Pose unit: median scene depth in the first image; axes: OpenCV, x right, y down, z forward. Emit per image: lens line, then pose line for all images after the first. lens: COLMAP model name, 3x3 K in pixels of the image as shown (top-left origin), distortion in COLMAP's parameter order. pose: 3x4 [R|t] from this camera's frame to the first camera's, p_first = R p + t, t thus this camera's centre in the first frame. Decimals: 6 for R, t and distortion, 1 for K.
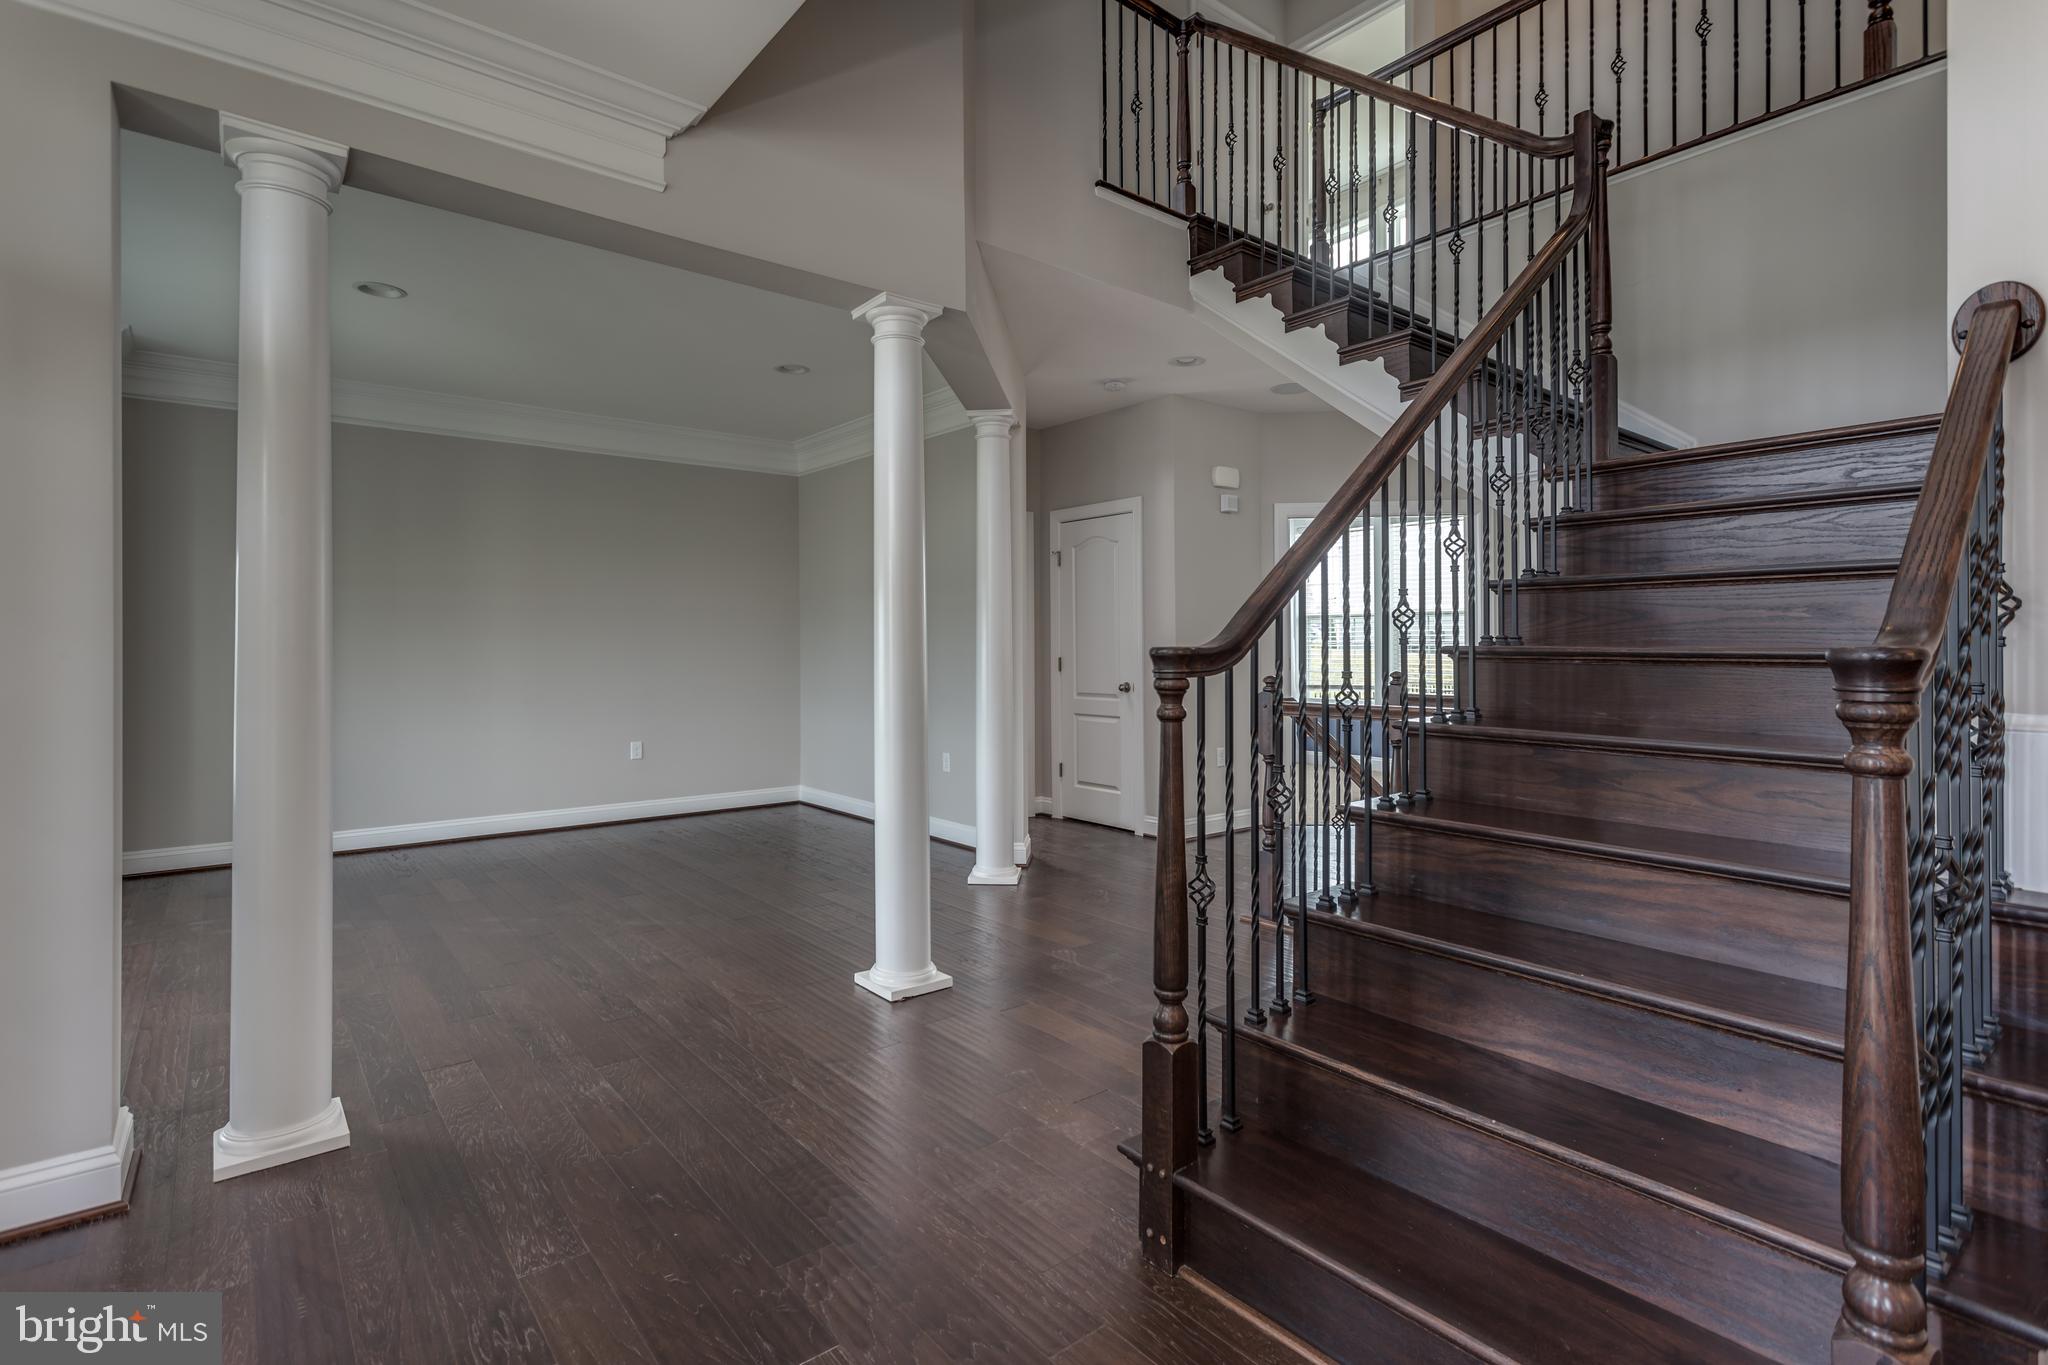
lens RADIAL K [[977.6, 0, 1016.2], [0, 977.6, 646.0], [0, 0, 1]] dist [0.012221, 0.000511]
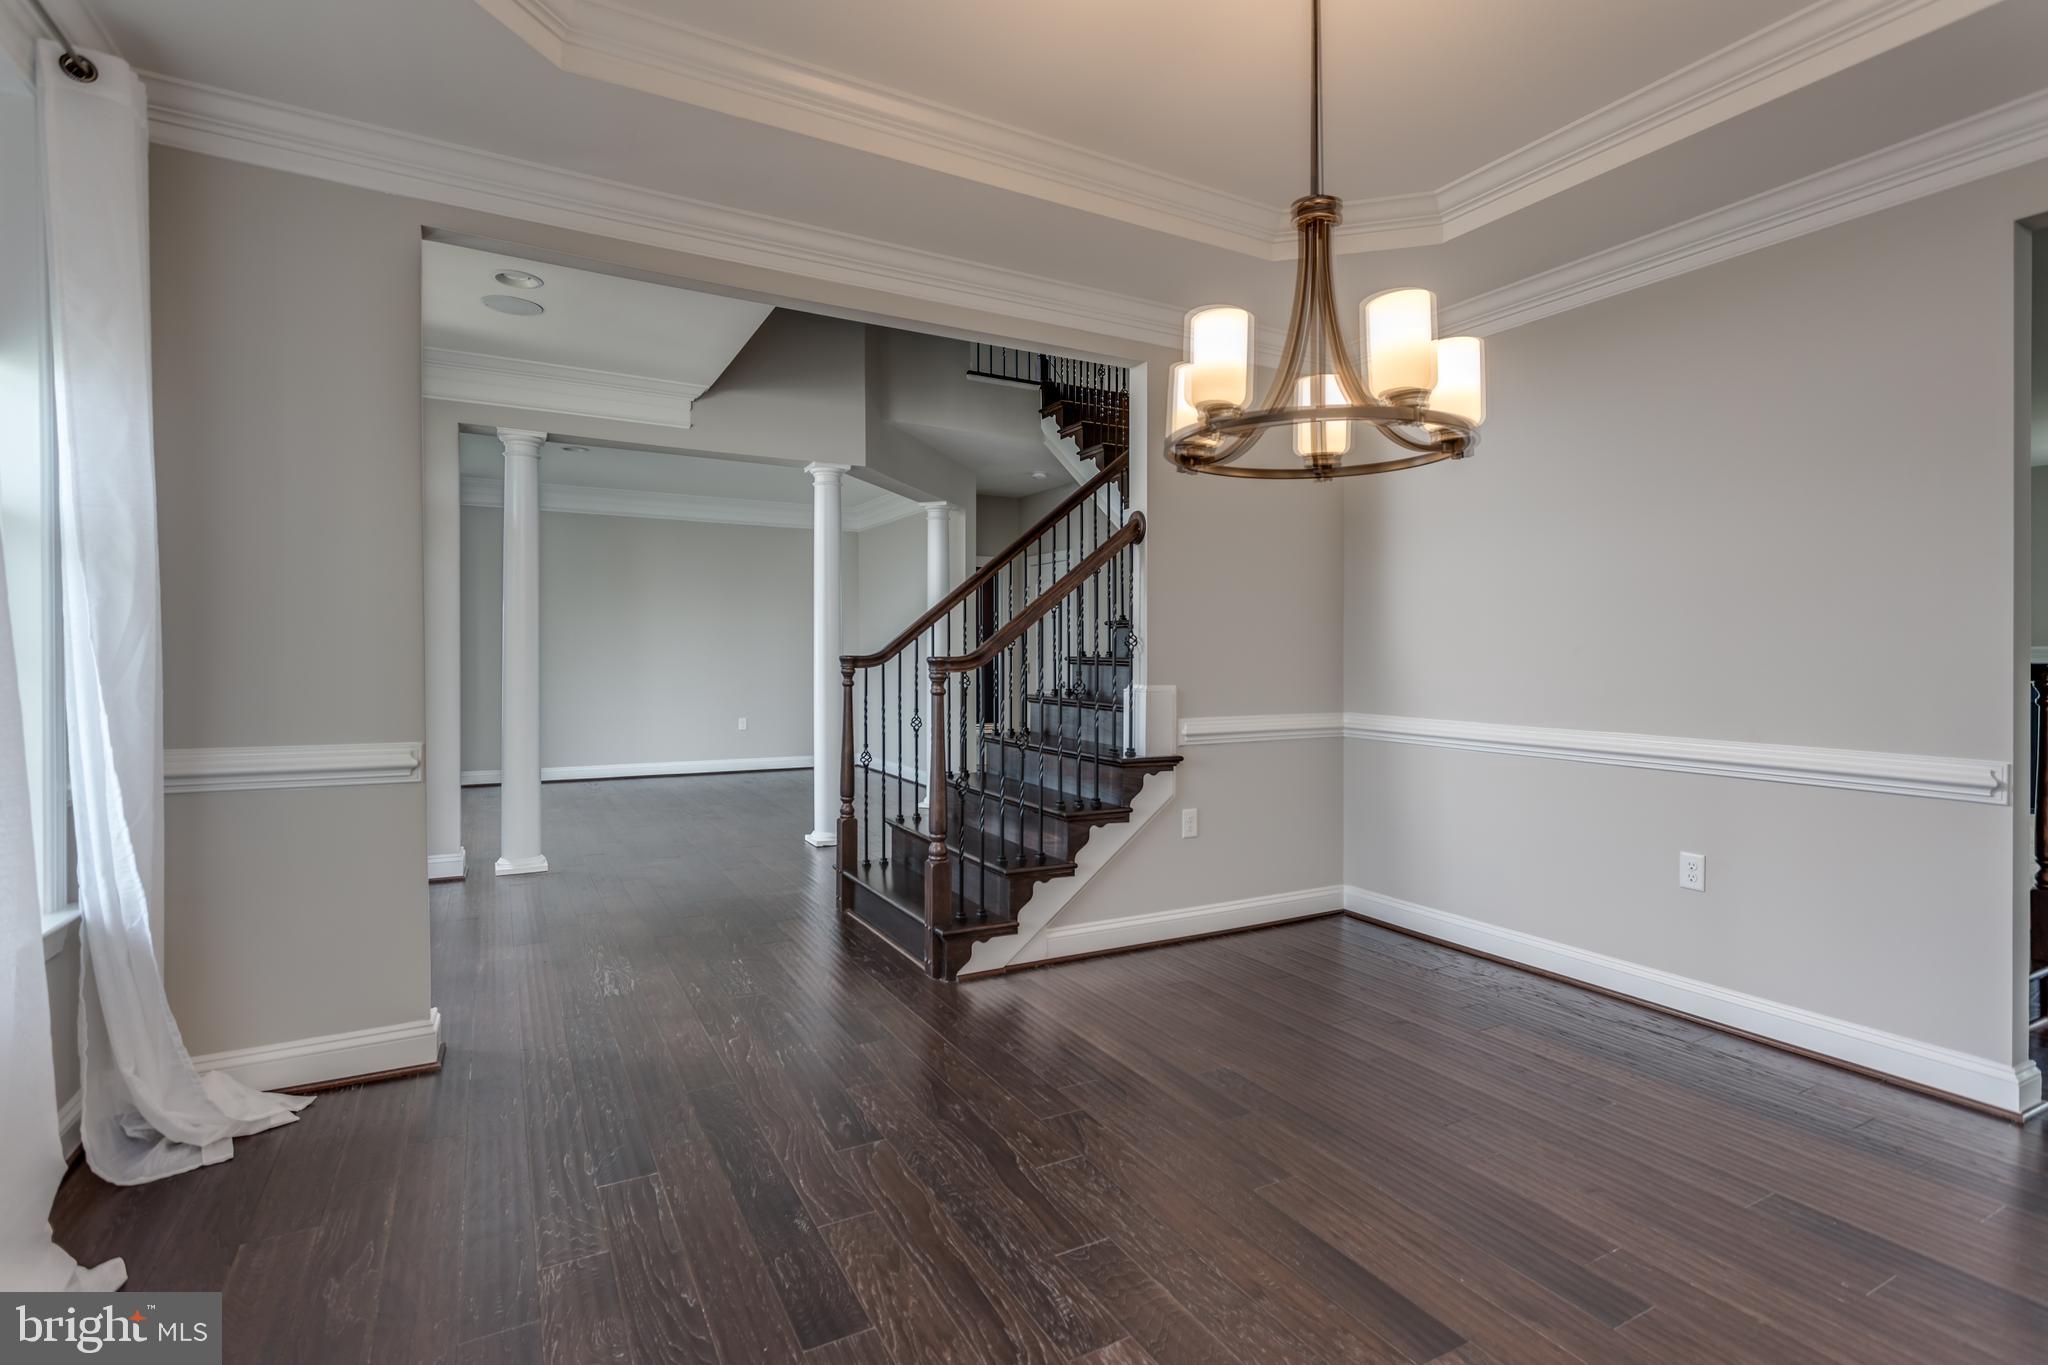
lens RADIAL K [[977.6, 0, 1022.0], [0, 977.6, 670.1], [0, 0, 1]] dist [0.012221, 0.000511]
pose [[0.983245, 0.010506, -0.181986, 0.589949], [-0.007540, 0.999827, 0.016982, -0.003525], [0.182133, -0.015325, 0.983154, -0.745588]]
